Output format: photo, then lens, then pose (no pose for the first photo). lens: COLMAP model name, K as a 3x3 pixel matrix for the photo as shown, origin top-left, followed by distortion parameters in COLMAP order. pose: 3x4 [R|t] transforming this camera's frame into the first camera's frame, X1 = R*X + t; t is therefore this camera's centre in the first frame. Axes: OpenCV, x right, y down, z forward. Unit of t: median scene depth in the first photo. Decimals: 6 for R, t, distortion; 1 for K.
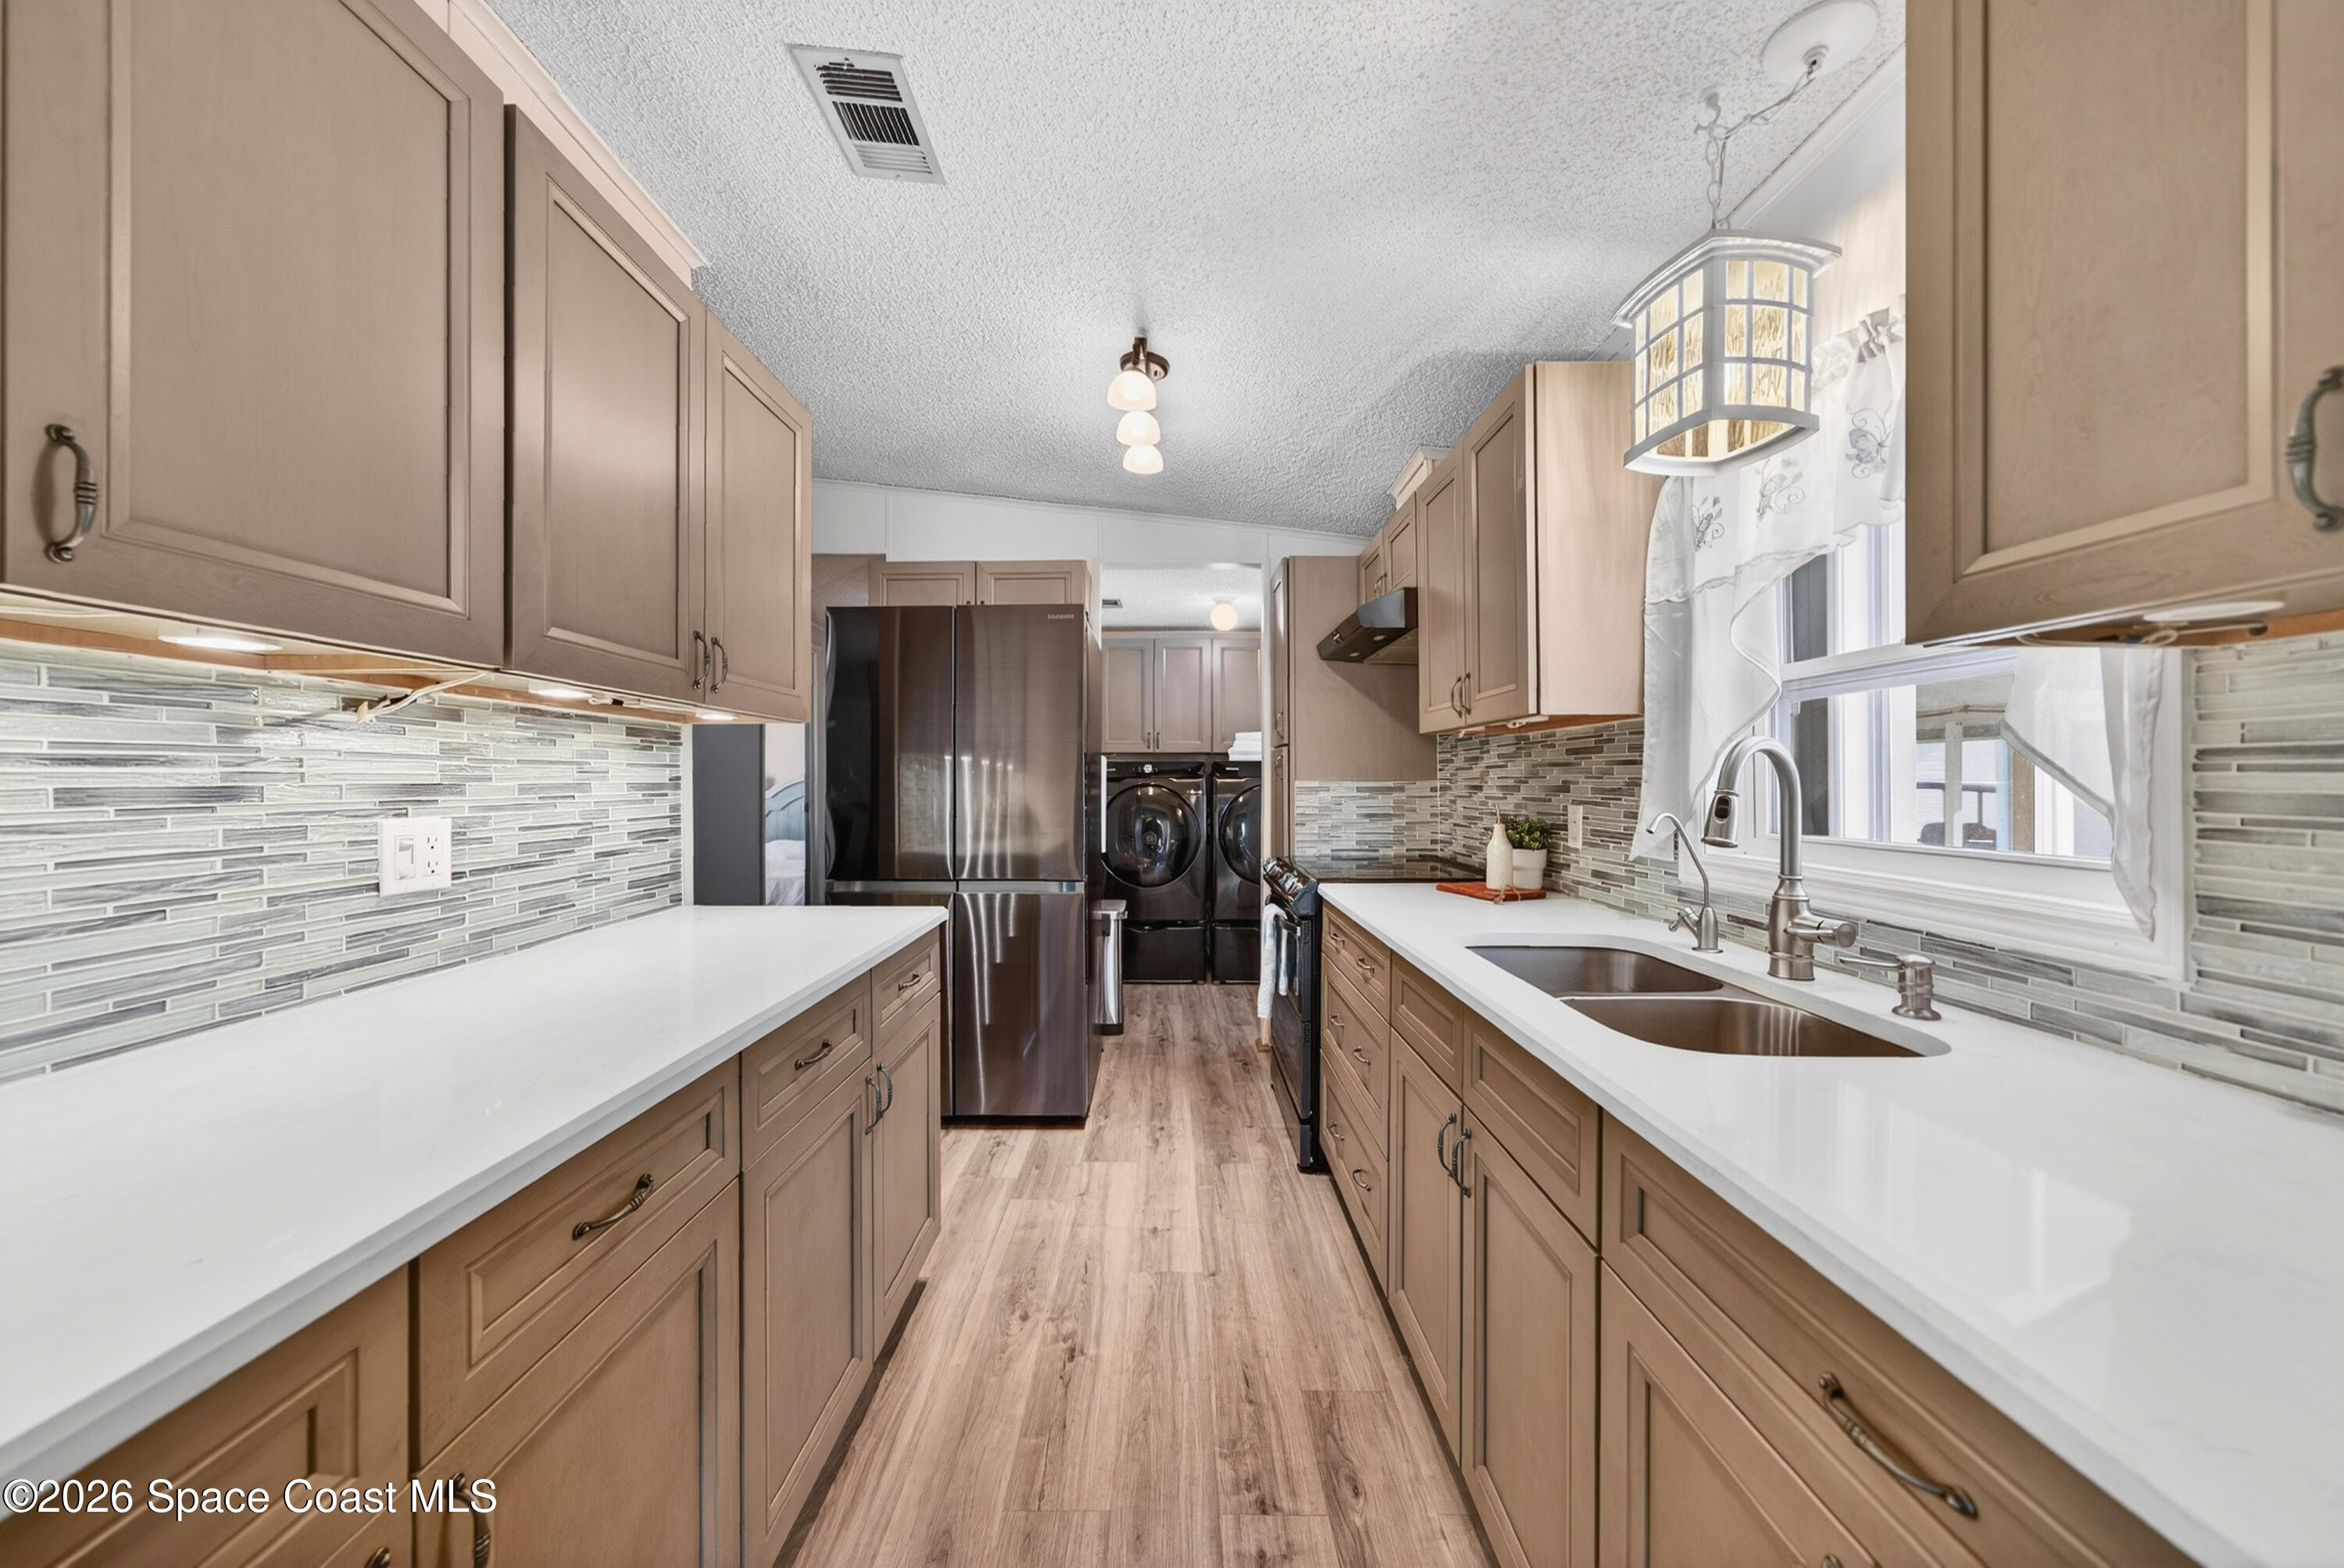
lens RADIAL K [[821.2, 0, 1156.4], [0, 821.2, 778.0], [0, 0, 1]] dist [0.001864, 0.000224]
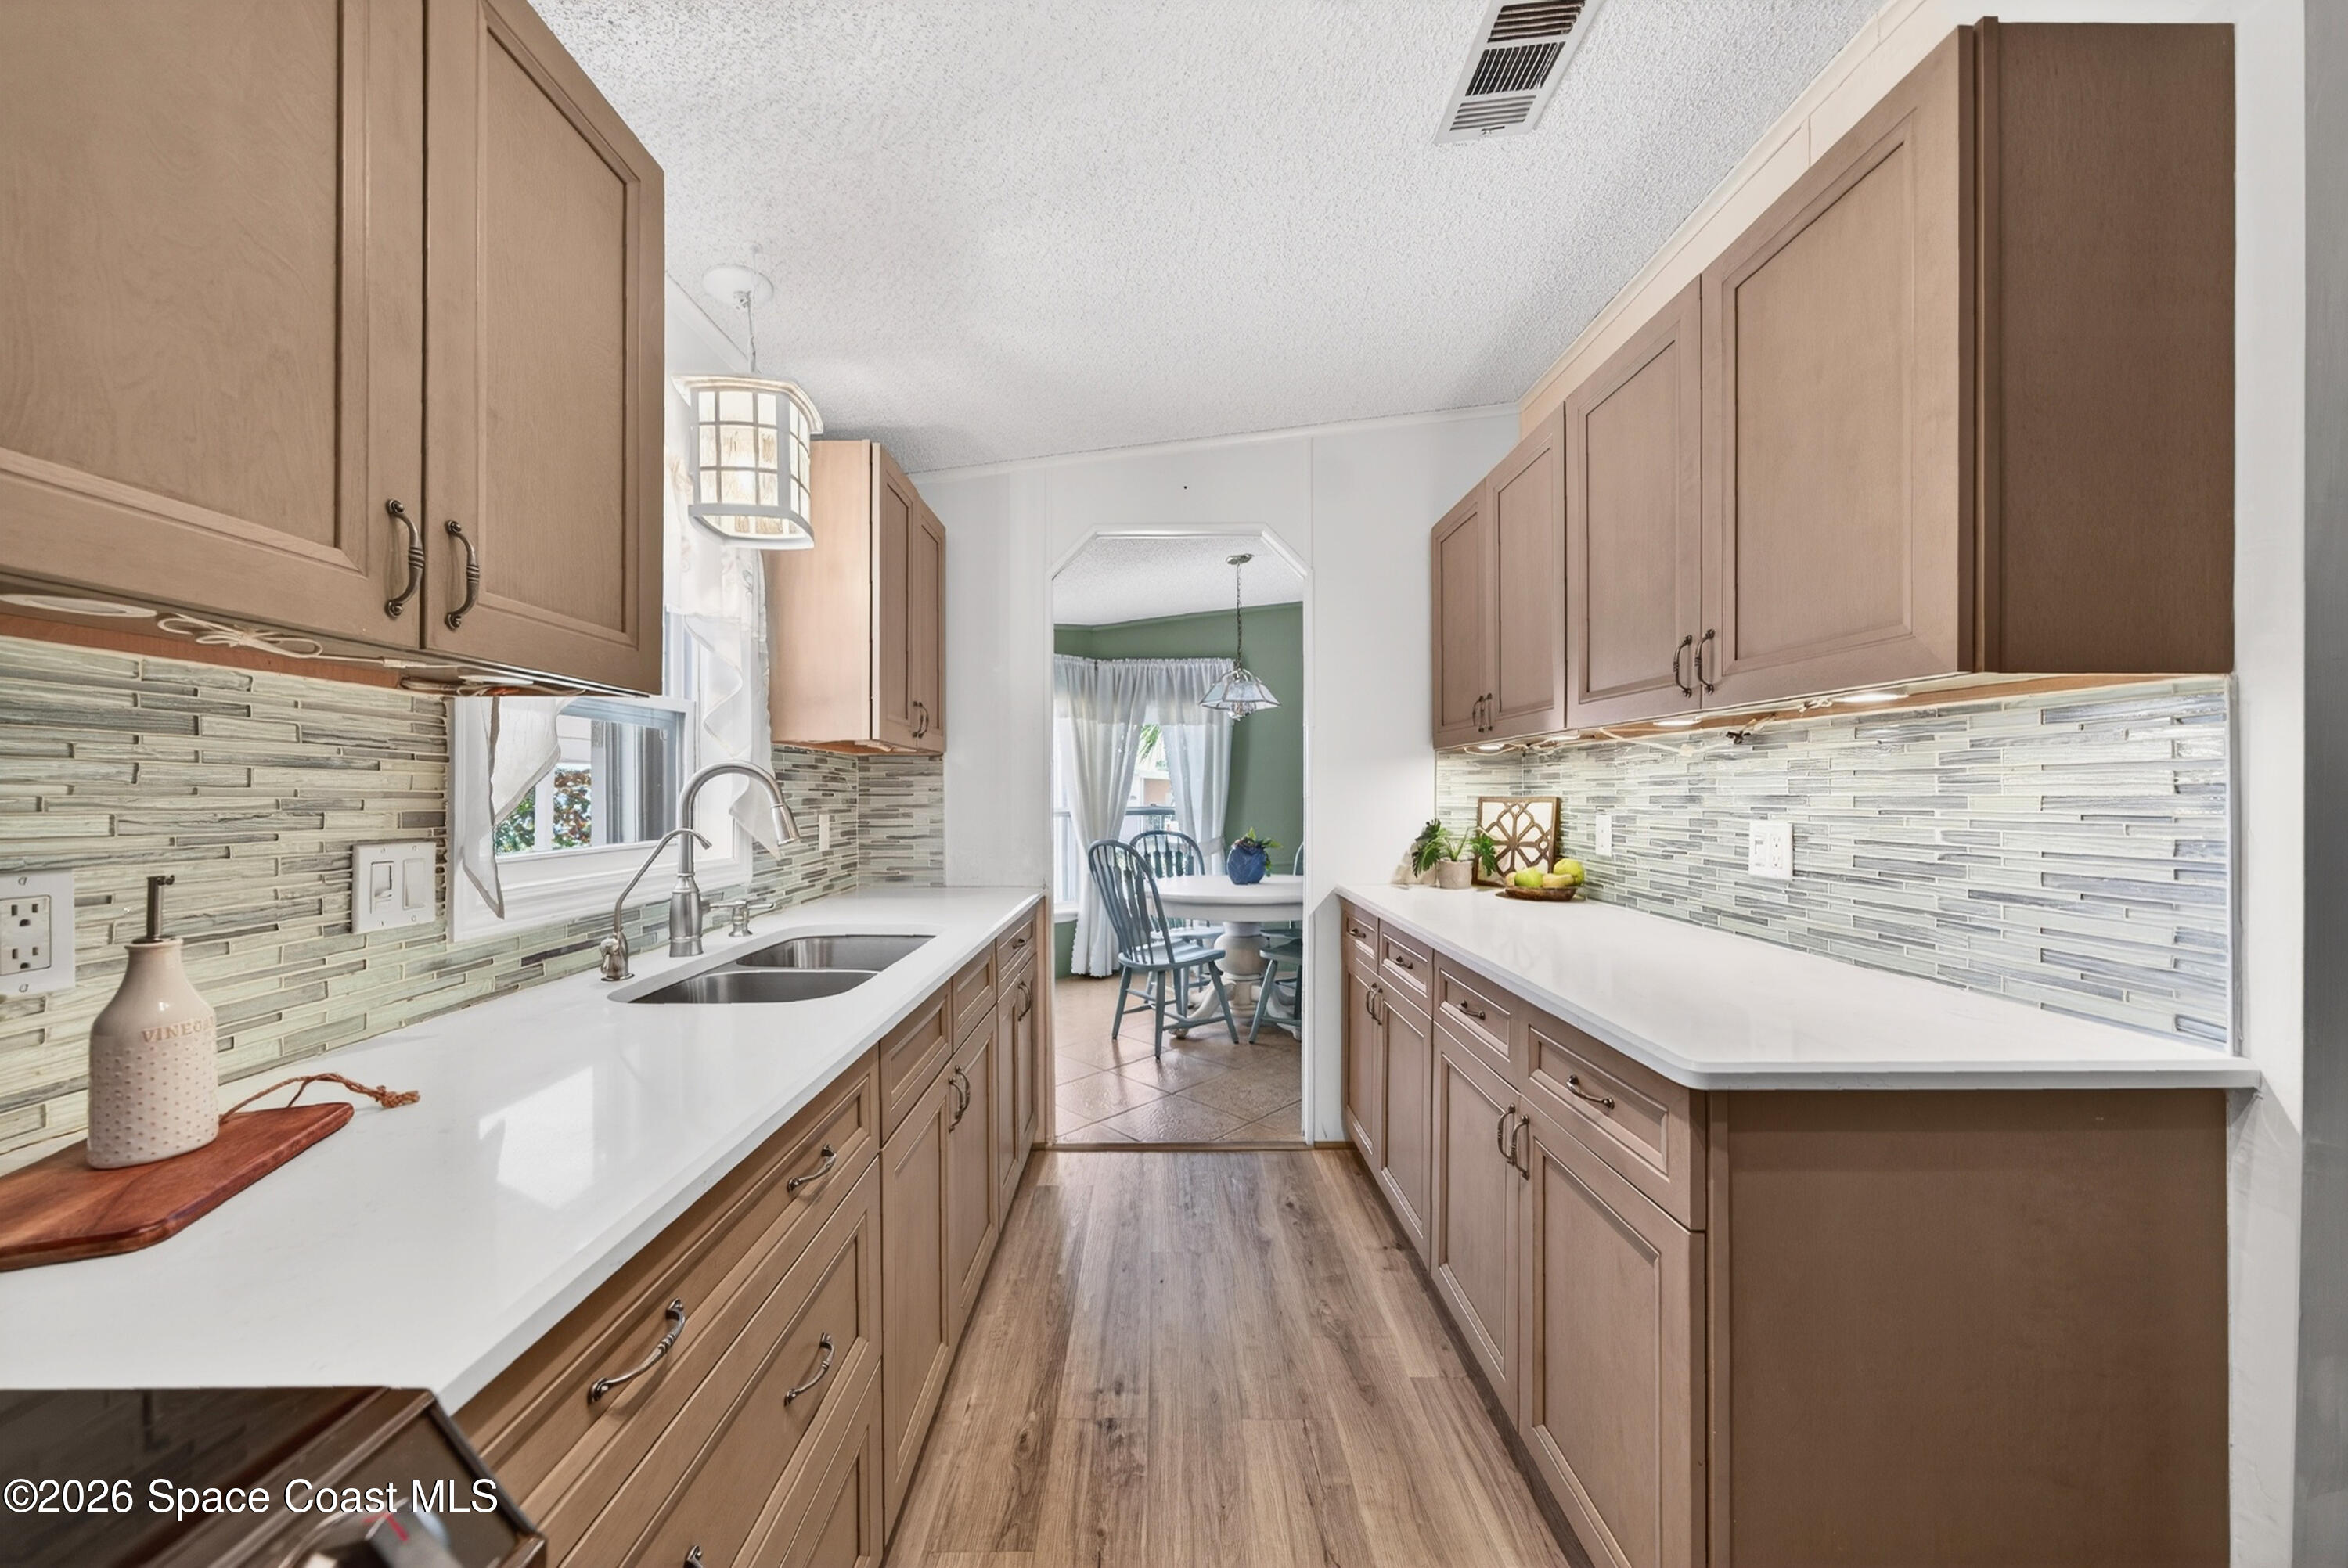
lens RADIAL K [[822.5, 0, 1158.4], [0, 822.5, 778.0], [0, 0, 1]] dist [0.001864, 0.000224]
pose [[-0.999880, 0.002714, -0.015236, 0.054983], [0.003022, 0.999791, -0.020201, 0.002609], [0.015178, -0.020245, -0.999680, 1.544819]]
